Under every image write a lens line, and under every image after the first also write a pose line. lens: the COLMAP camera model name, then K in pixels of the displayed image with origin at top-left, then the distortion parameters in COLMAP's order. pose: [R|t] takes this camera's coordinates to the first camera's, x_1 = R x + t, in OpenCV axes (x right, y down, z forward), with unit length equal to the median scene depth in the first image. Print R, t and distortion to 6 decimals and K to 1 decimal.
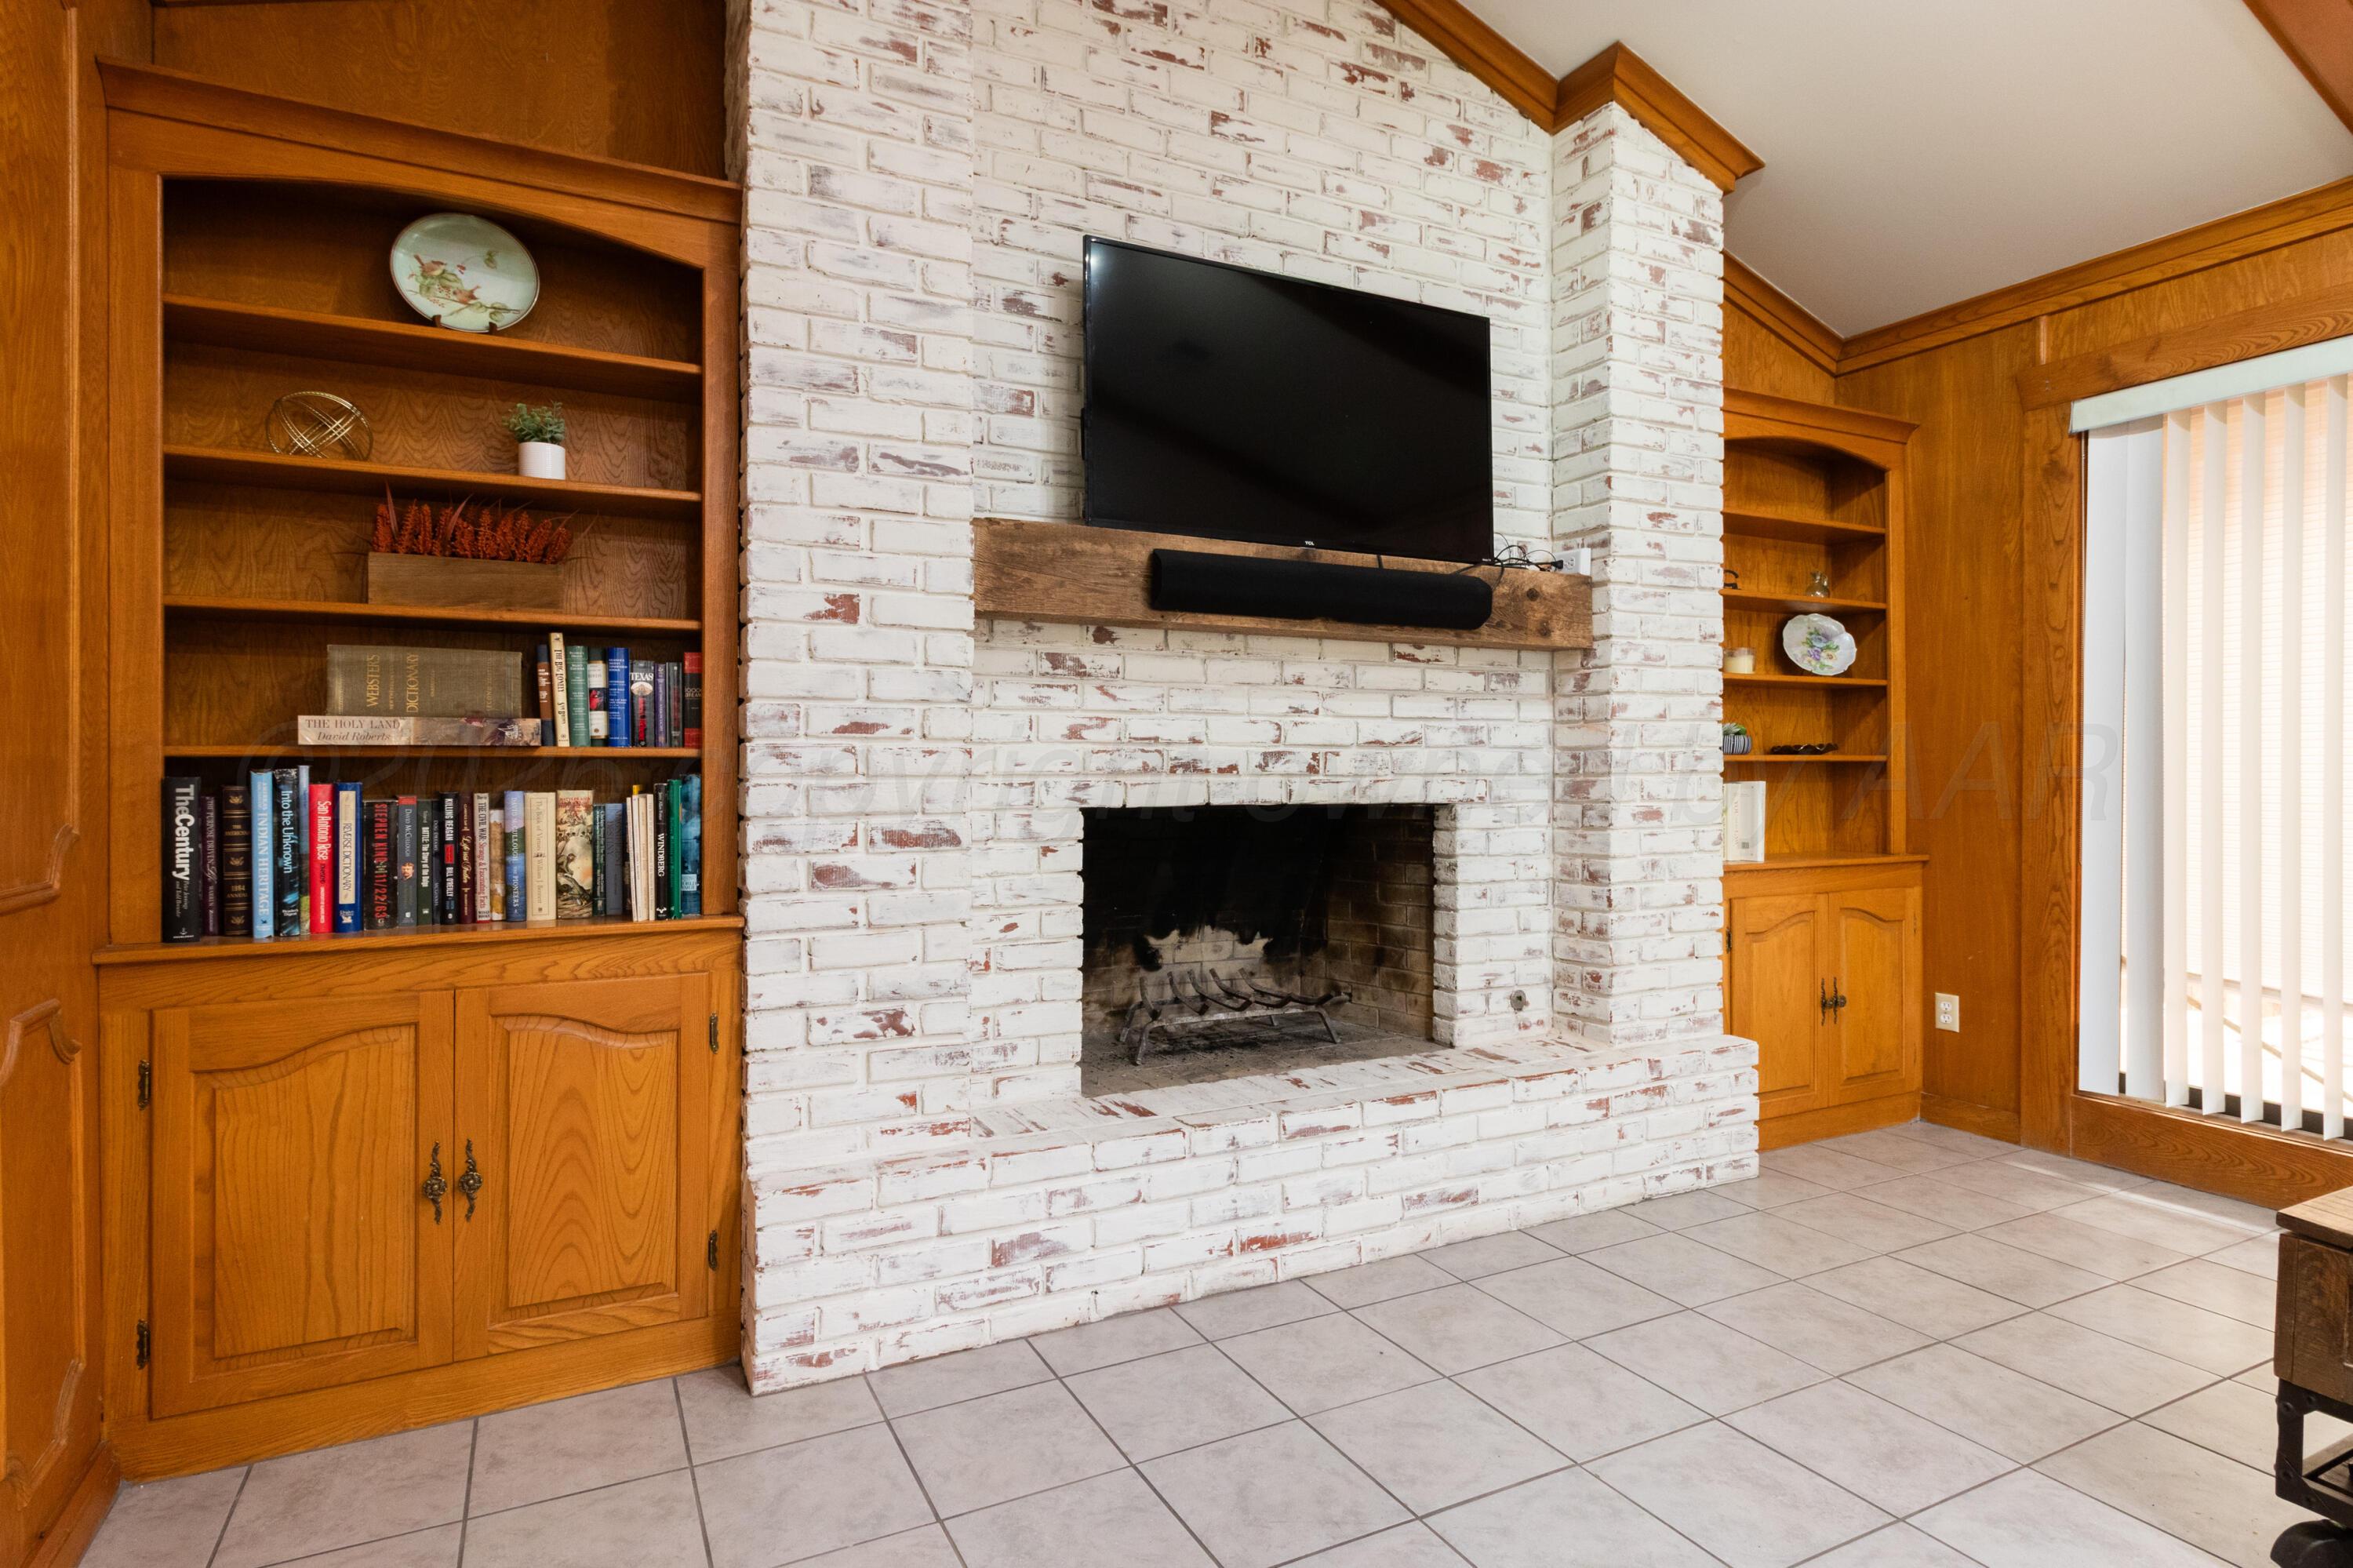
lens RADIAL K [[1200.1, 0, 1151.1], [0, 1200.1, 767.2], [0, 0, 1]] dist [-0.002060, 0.000627]
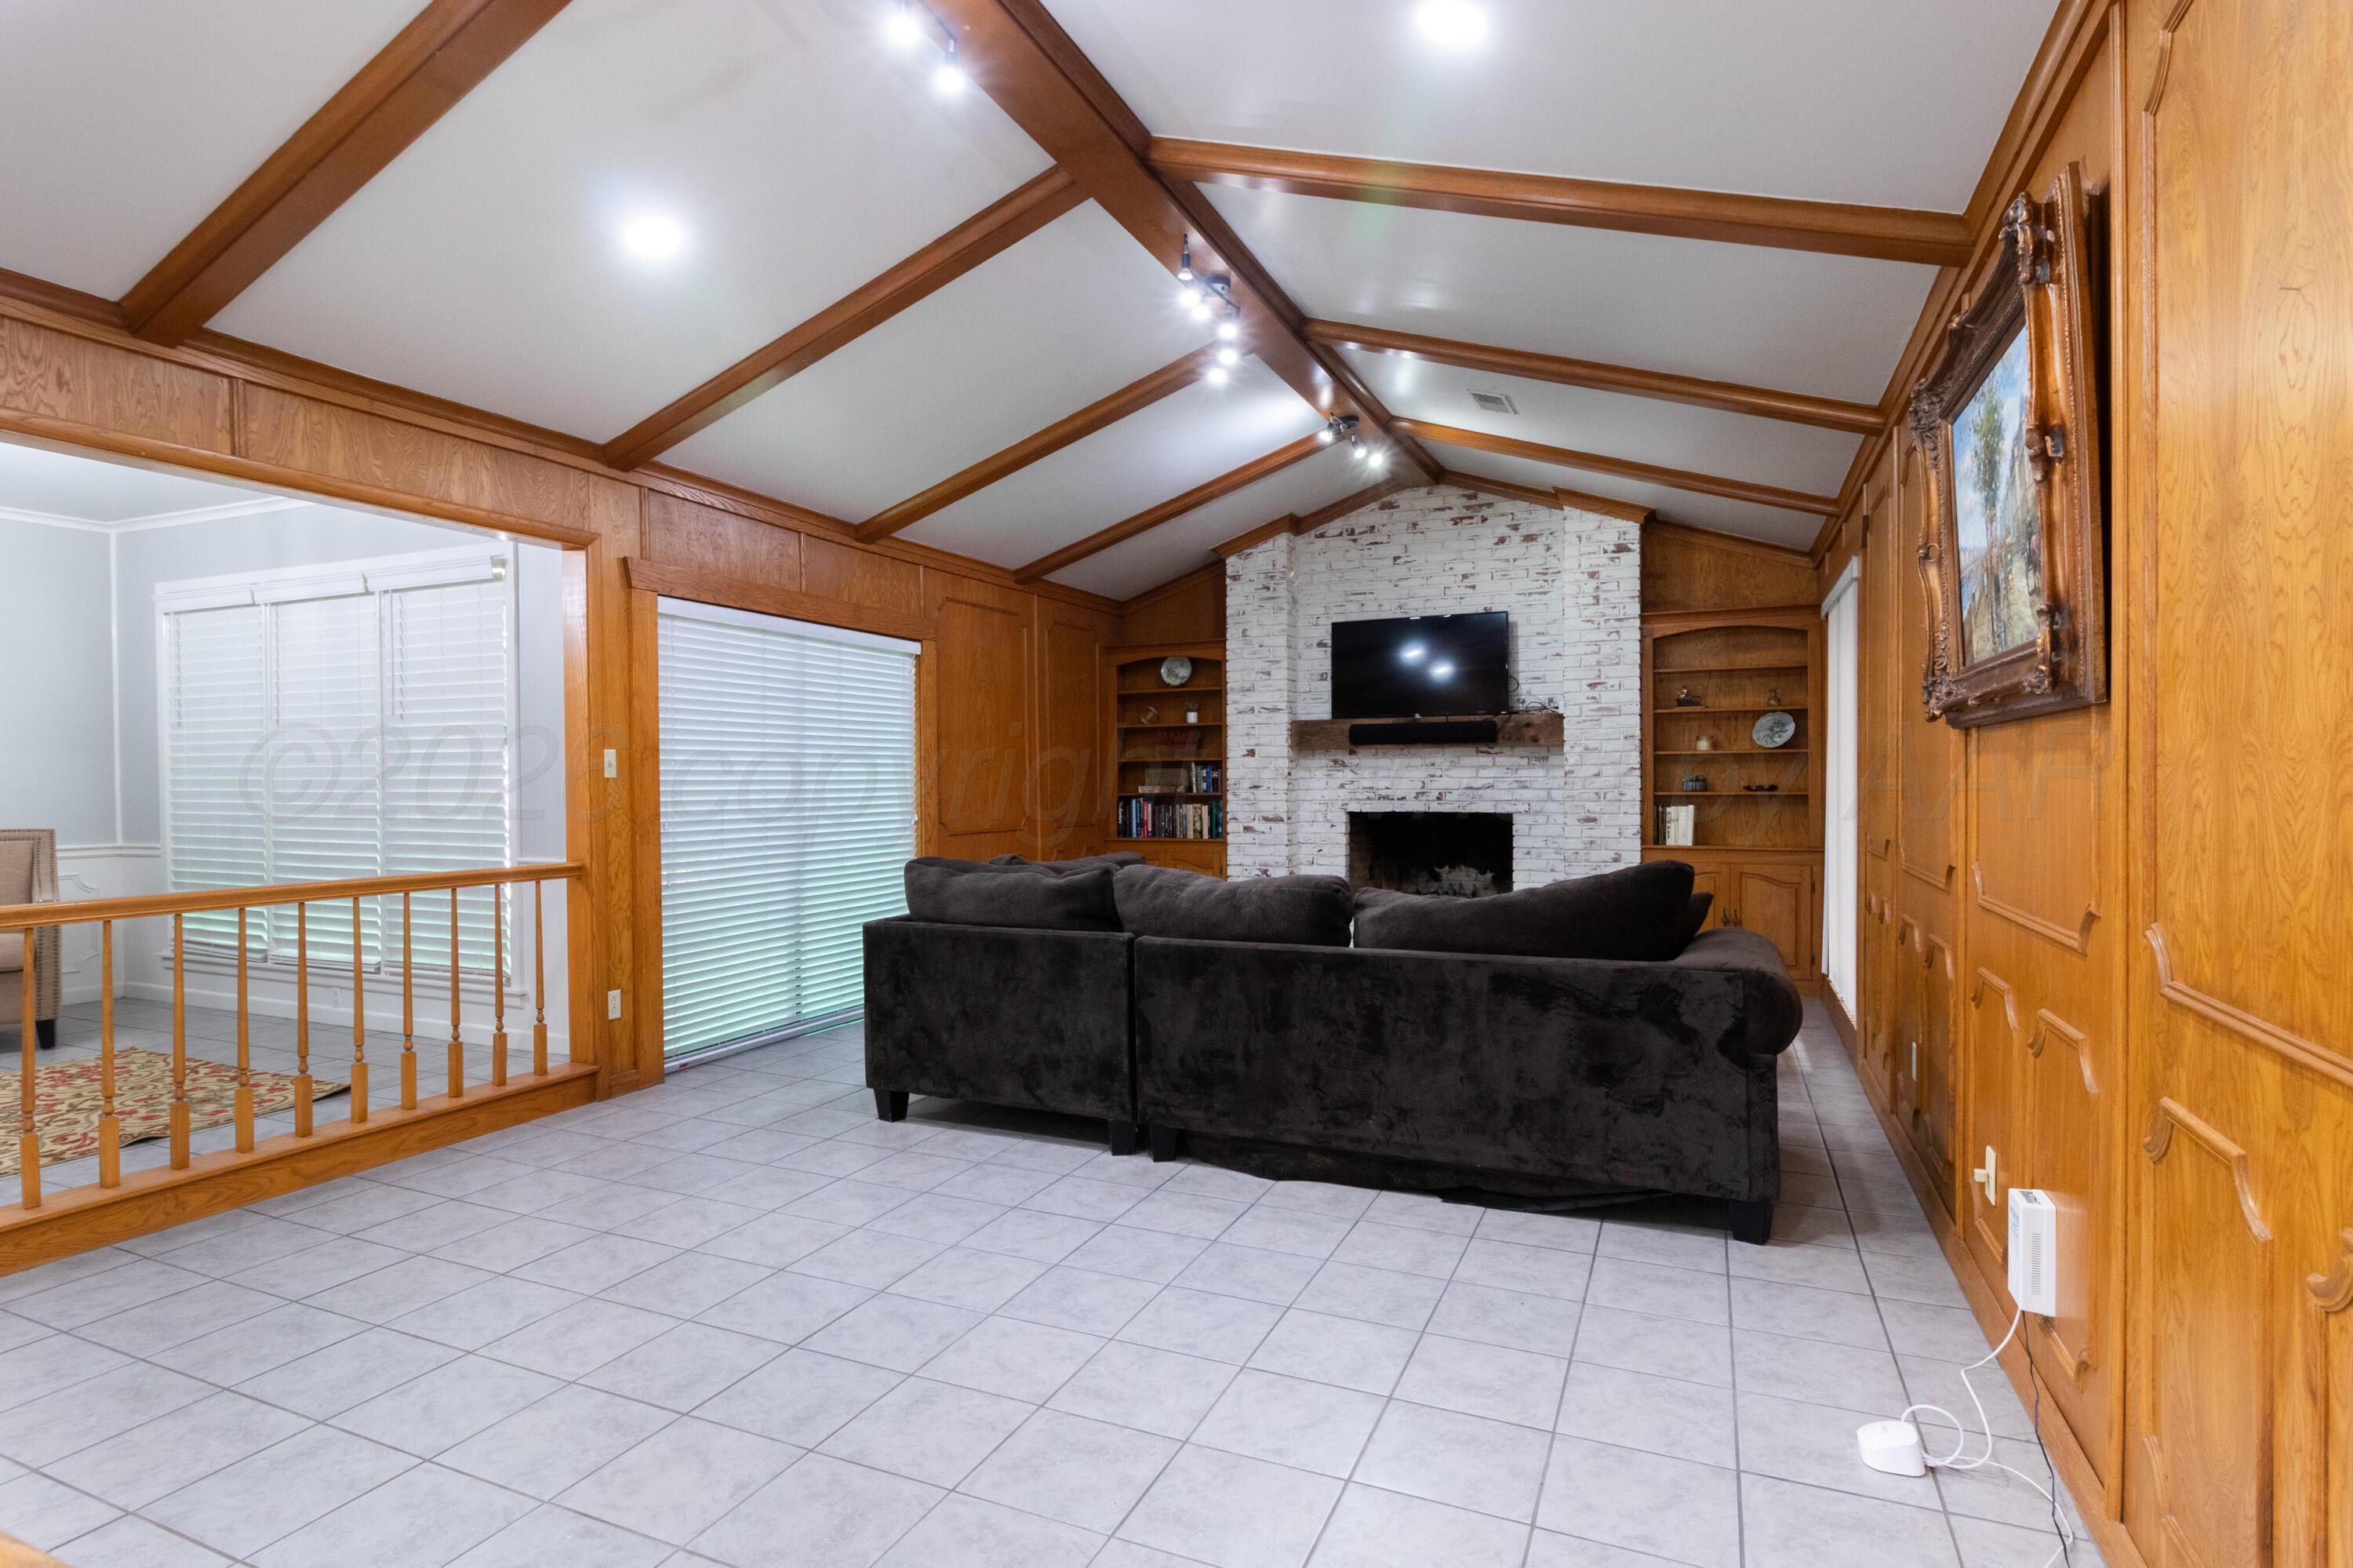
lens RADIAL K [[1200.1, 0, 1188.0], [0, 1200.1, 784.0], [0, 0, 1]] dist [-0.002060, 0.000627]
pose [[0.644874, -0.004134, -0.764278, 1.888823], [0.004778, 0.999988, -0.001377, -0.031018], [0.764274, -0.002763, 0.644886, -1.149978]]
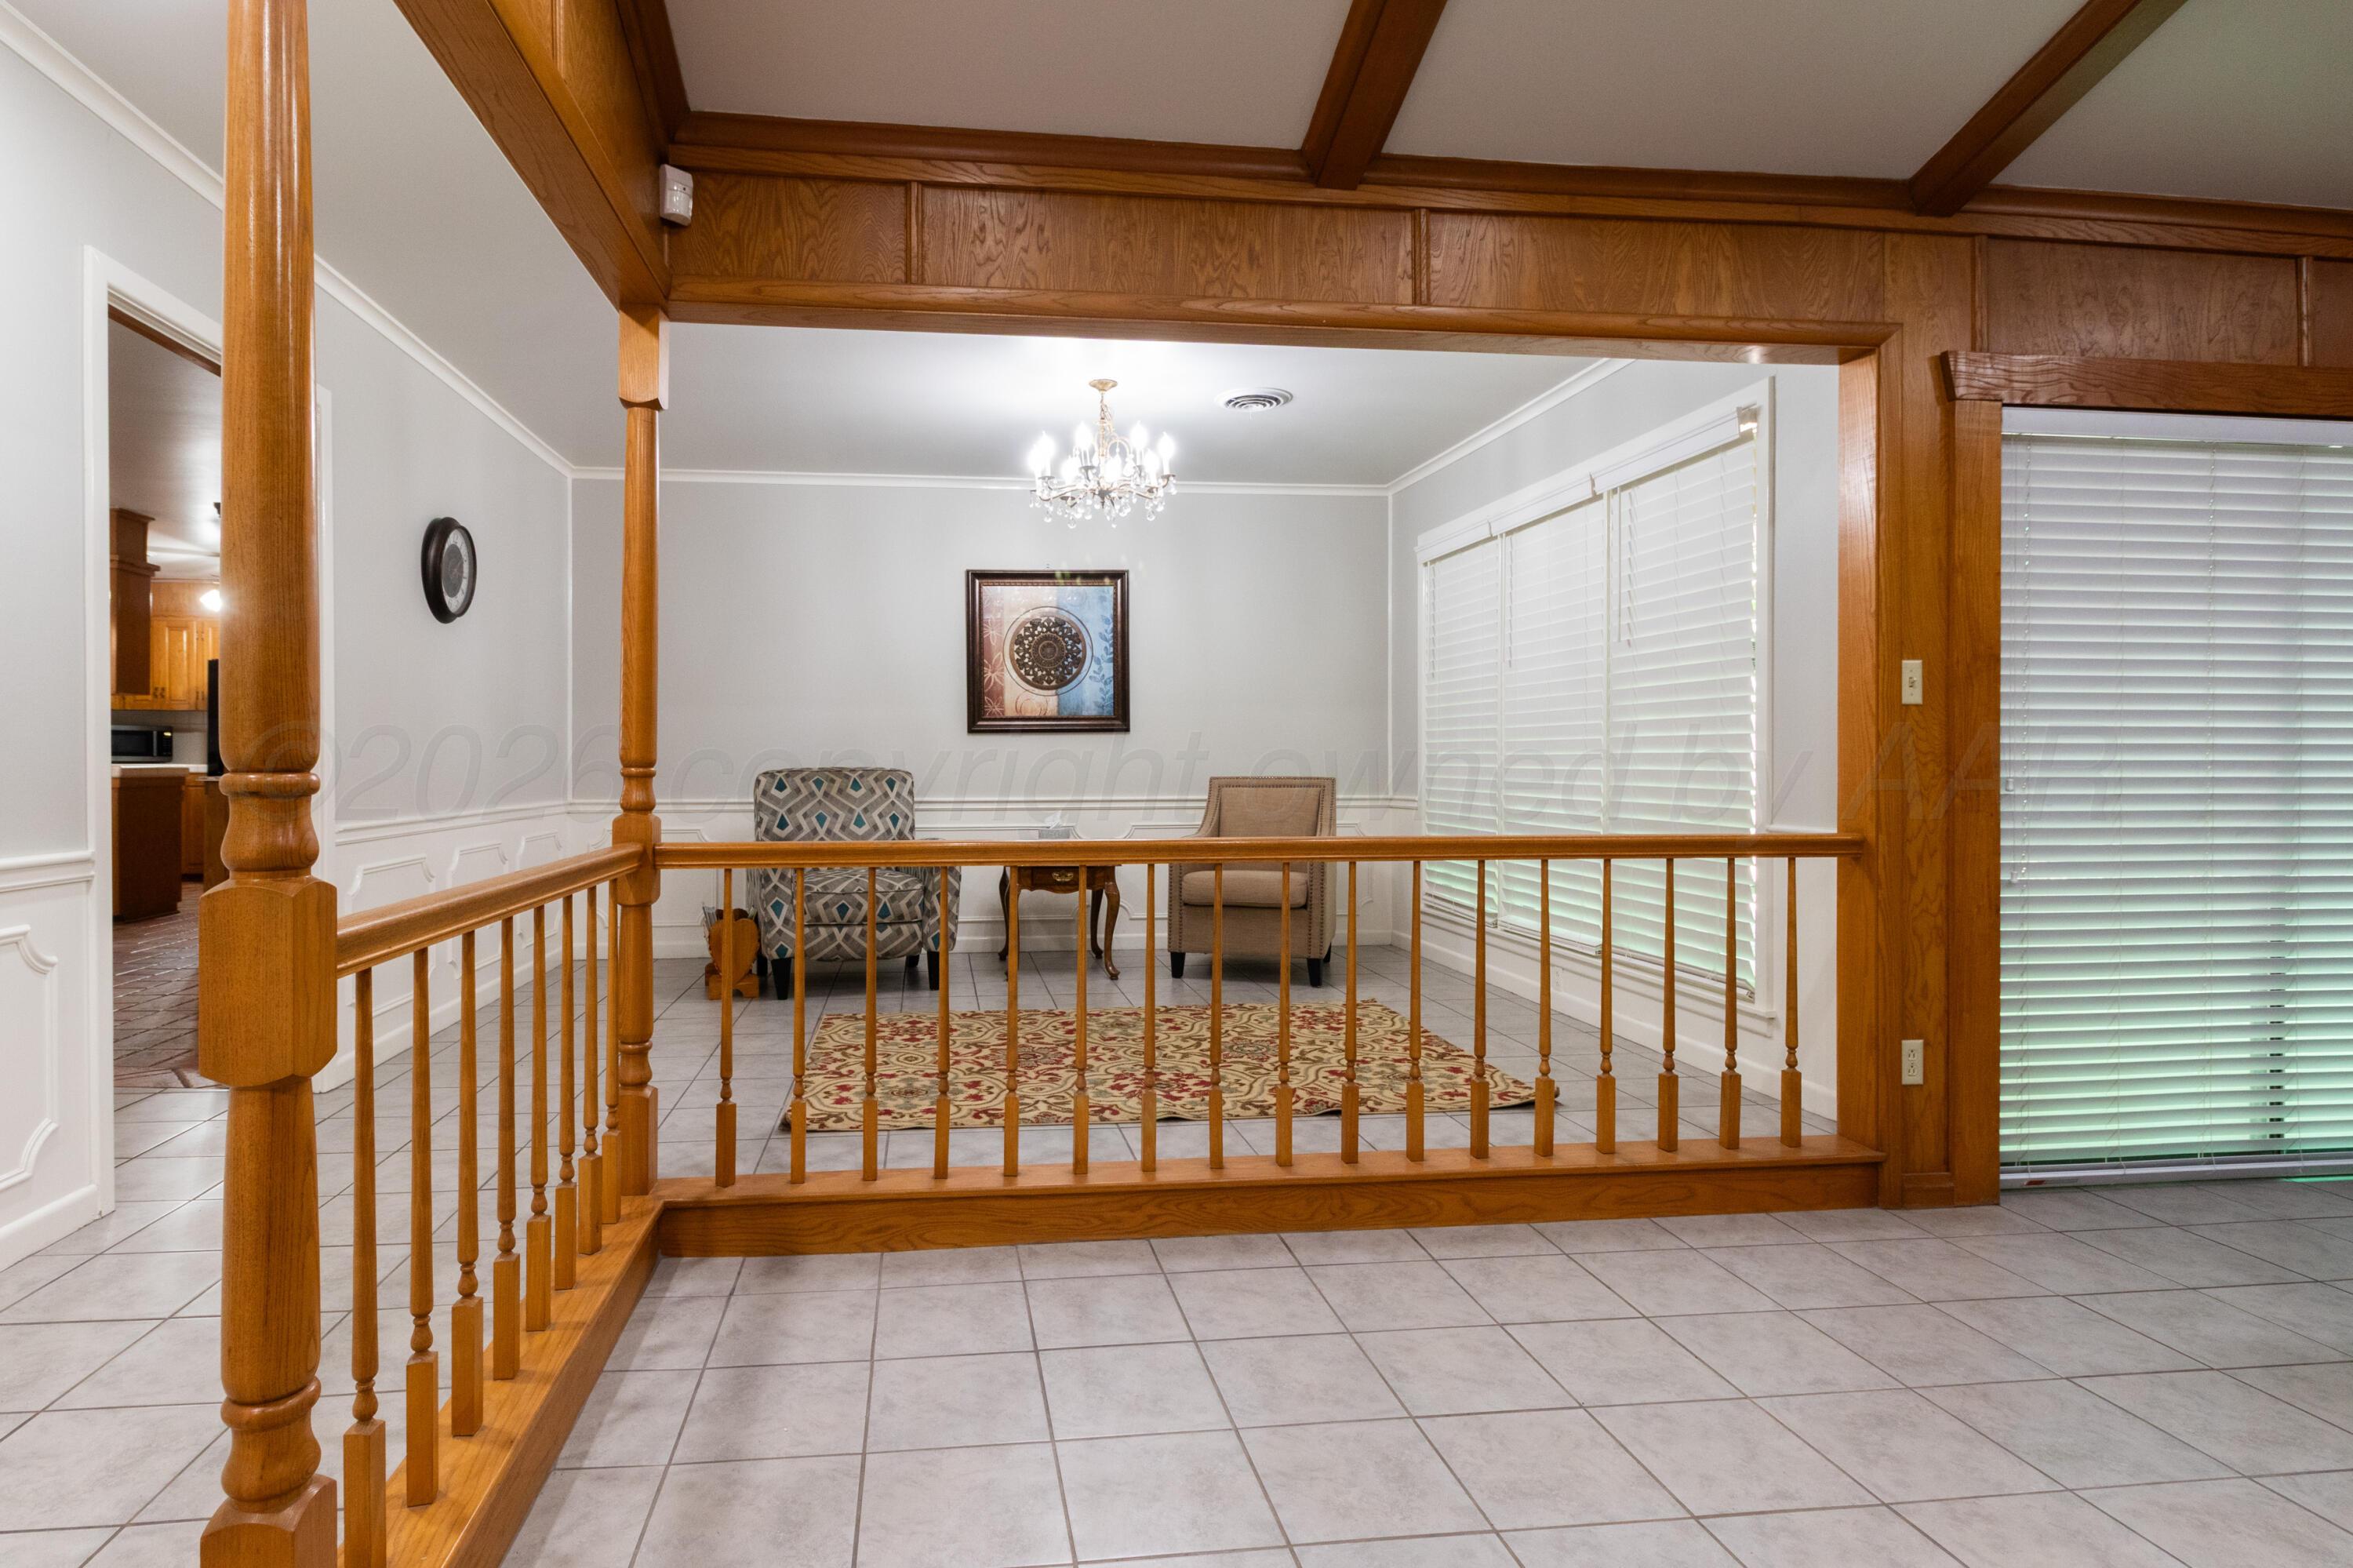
lens RADIAL K [[1200.1, 0, 1092.9], [0, 1200.1, 780.4], [0, 0, 1]] dist [-0.002060, 0.000627]
pose [[-0.339037, 0.004179, -0.940764, 1.314393], [-0.008131, 0.999940, 0.007372, 0.021669], [0.940738, 0.010148, -0.338982, -1.002902]]
